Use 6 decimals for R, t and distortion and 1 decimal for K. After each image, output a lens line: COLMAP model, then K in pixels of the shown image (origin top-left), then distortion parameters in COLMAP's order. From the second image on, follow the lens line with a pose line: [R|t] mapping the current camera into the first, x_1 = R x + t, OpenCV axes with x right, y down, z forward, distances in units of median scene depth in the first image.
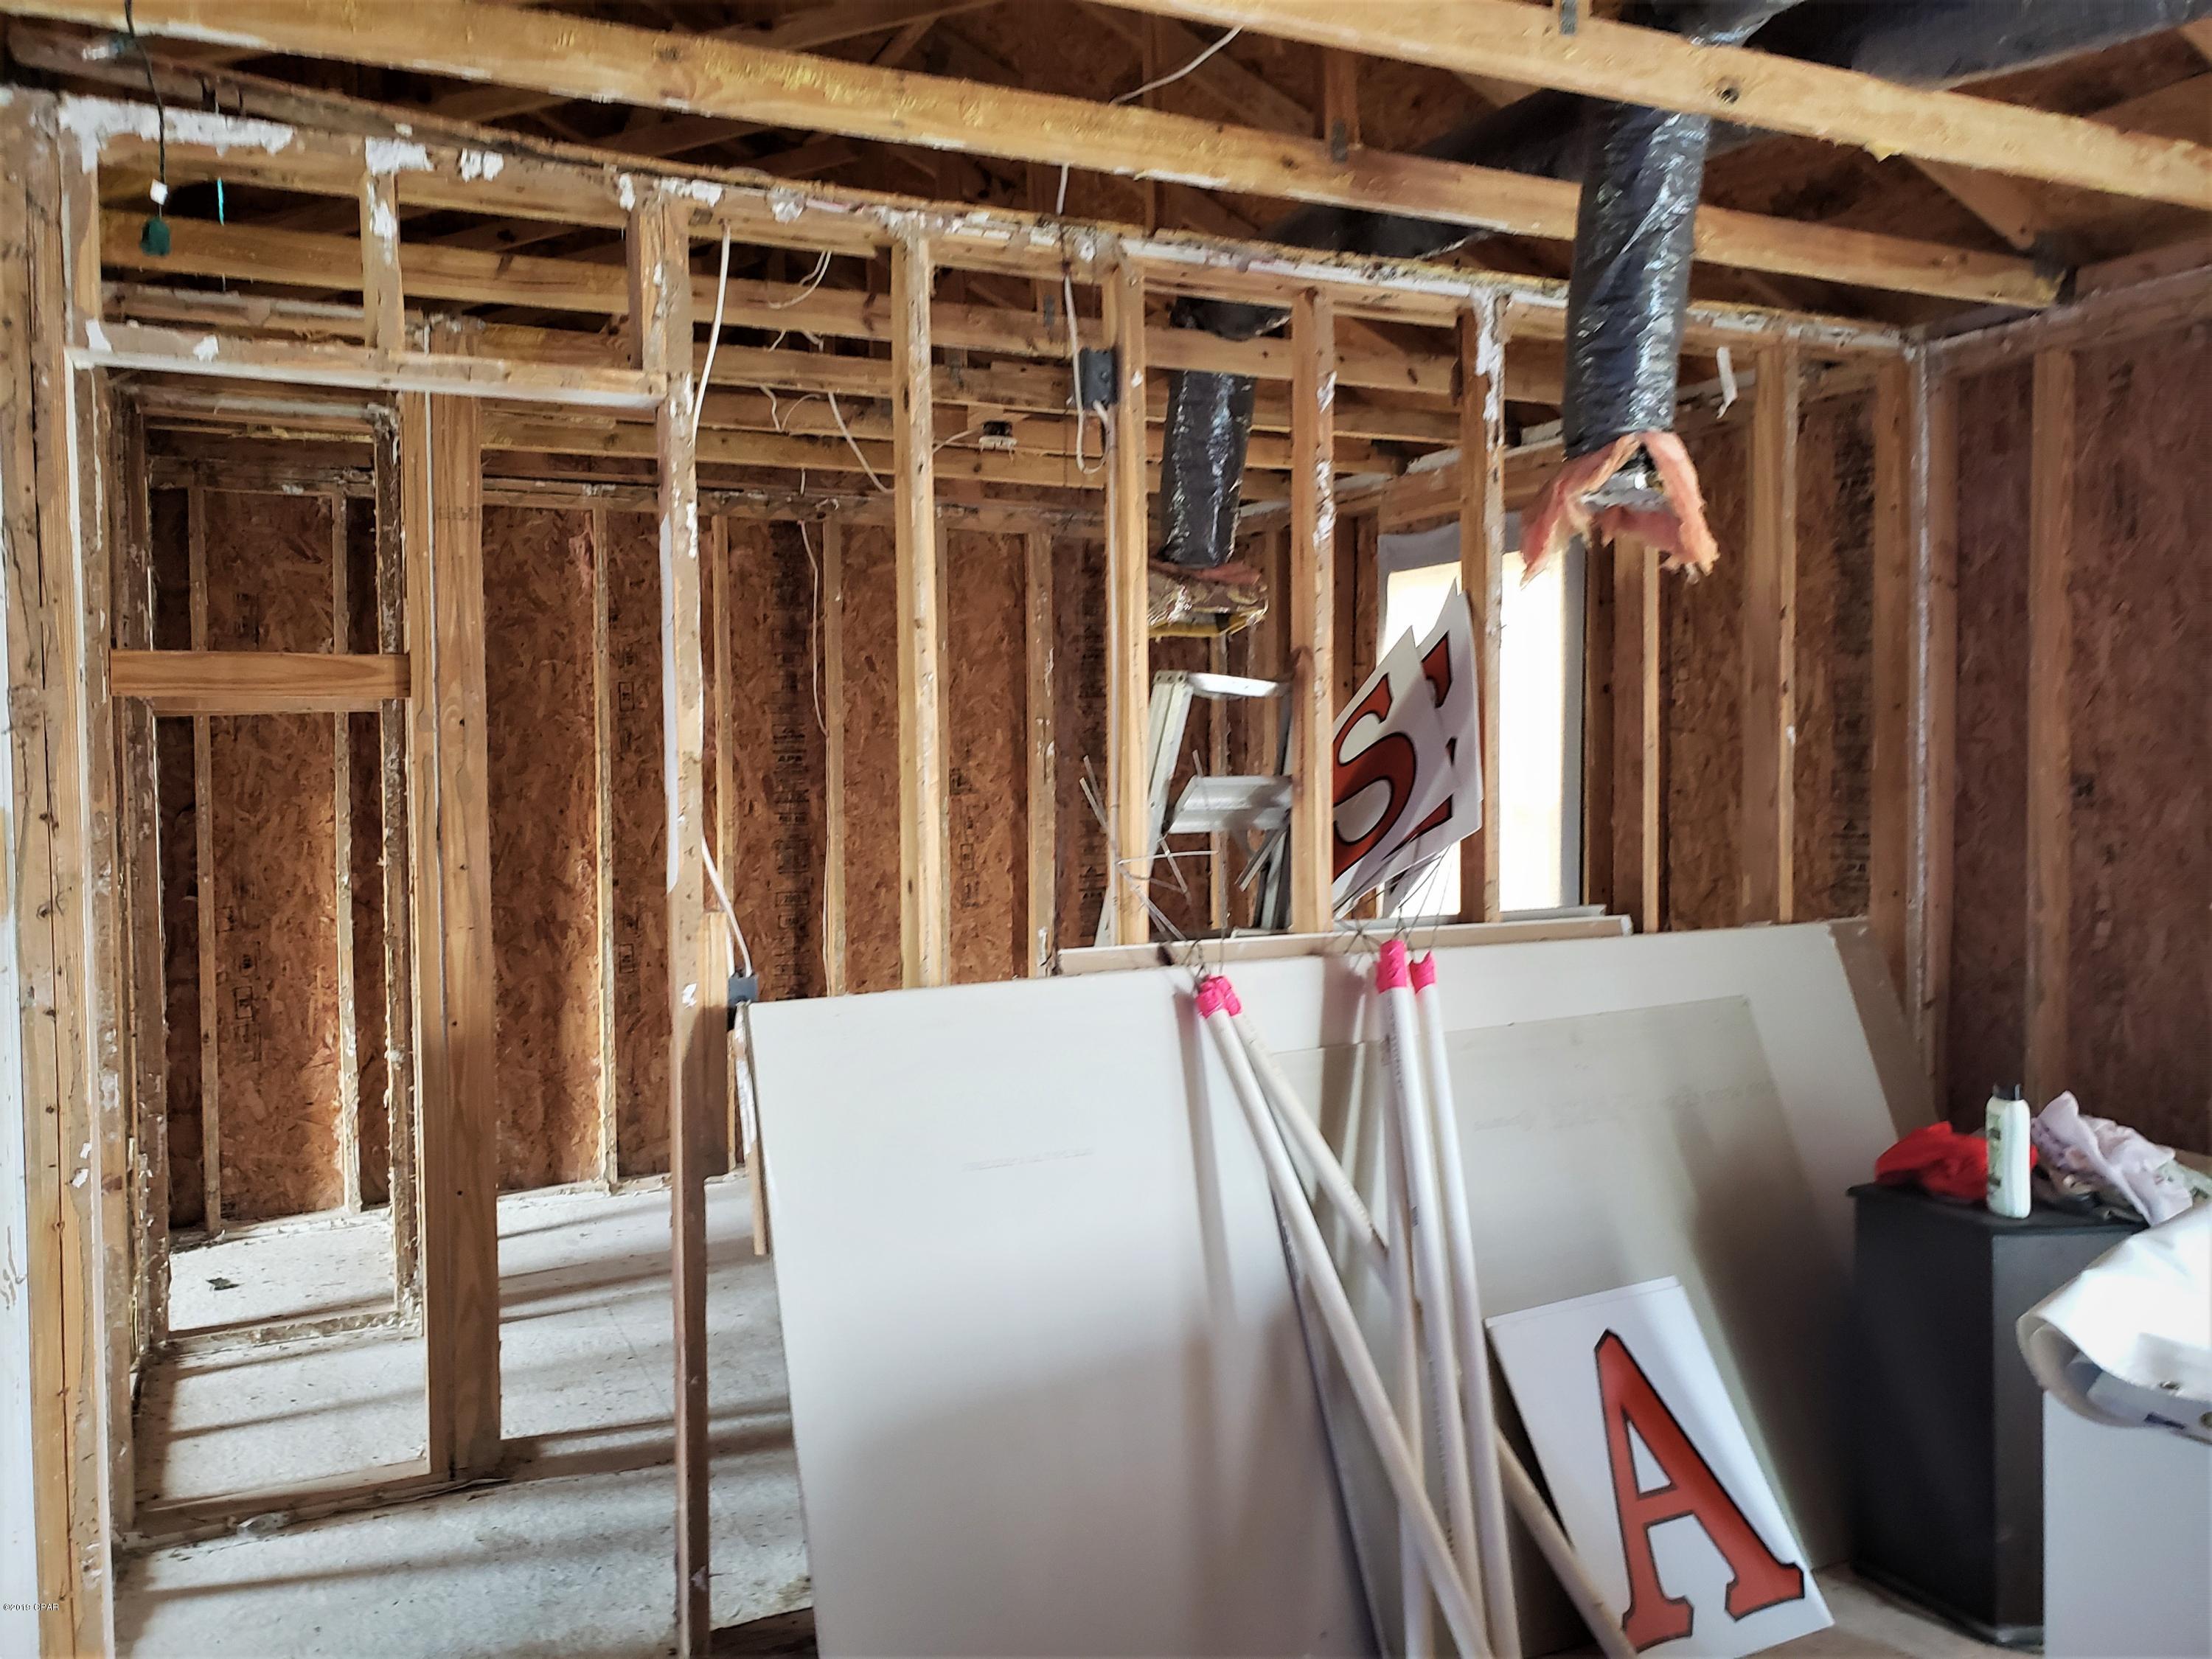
lens RADIAL K [[1724.6, 0, 1106.4], [0, 1724.6, 821.5], [0, 0, 1]] dist [0.004505, 0.000976]
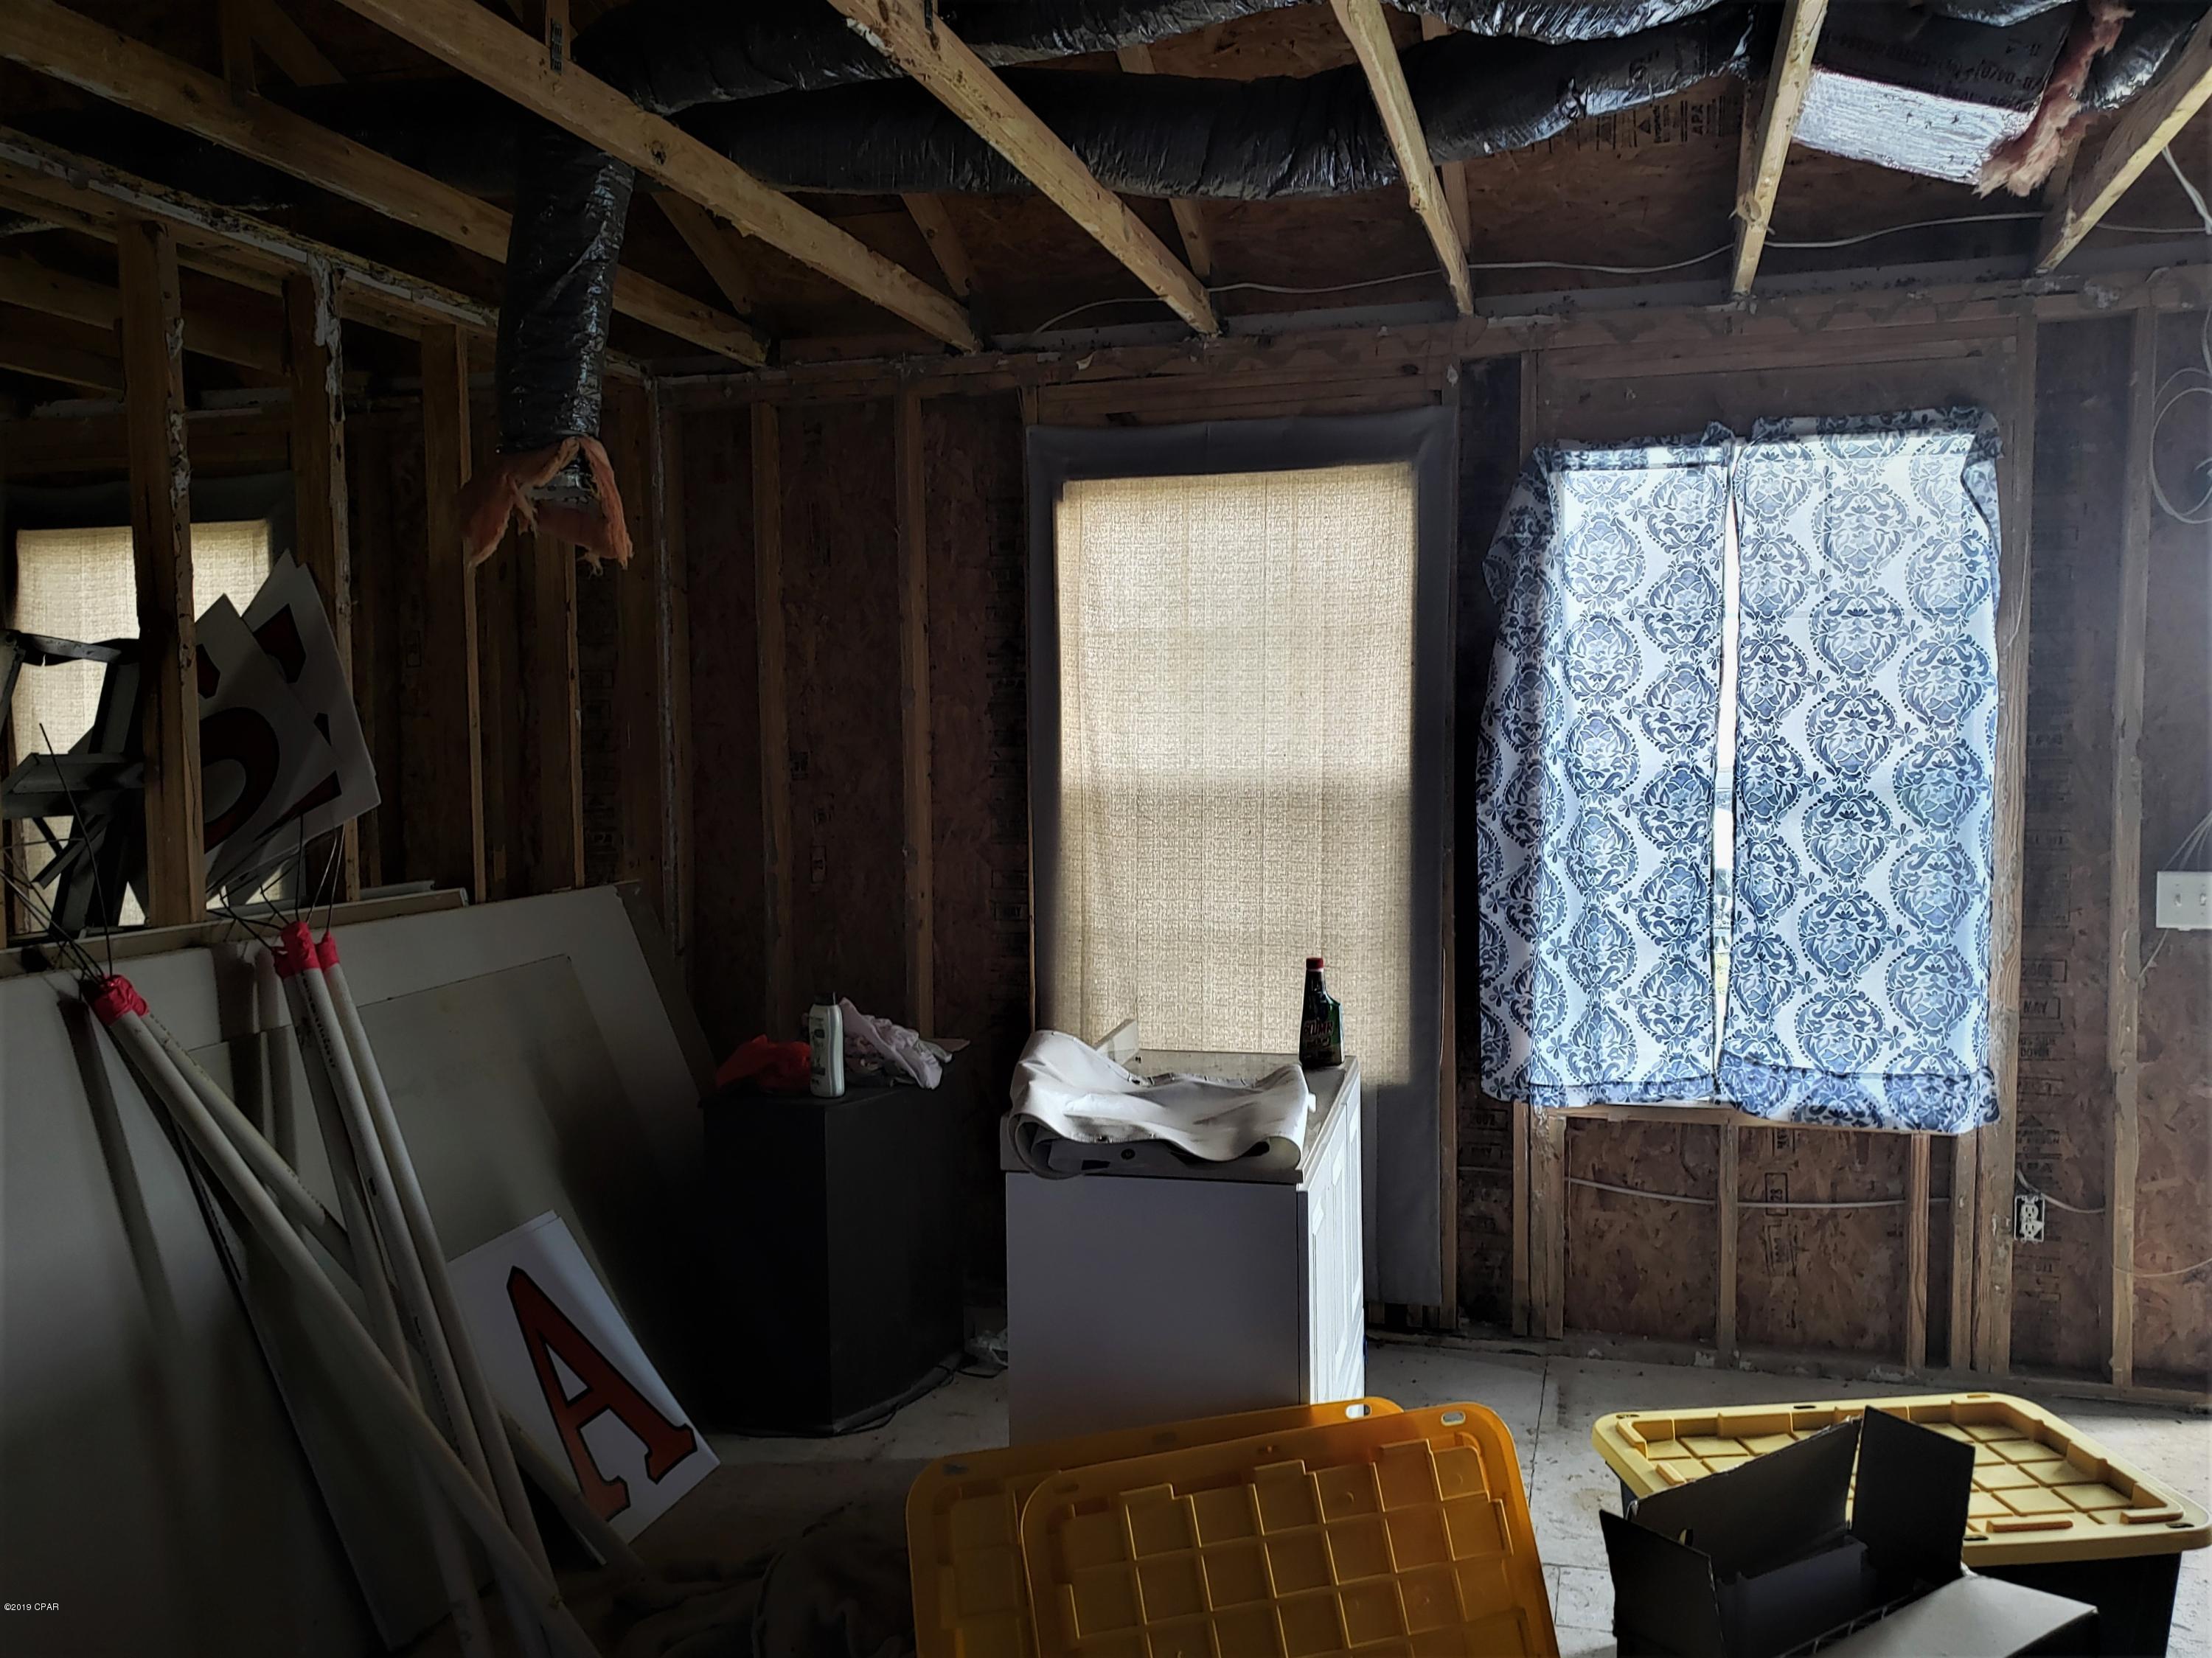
lens RADIAL K [[1756.7, 0, 1152.0], [0, 1756.7, 853.2], [0, 0, 1]] dist [0.014127, -0.016798]
pose [[0.646997, -0.048758, 0.760932, -0.260967], [0.035872, 0.998795, 0.033499, 0.013955], [-0.761649, 0.005622, 0.647966, -0.012044]]
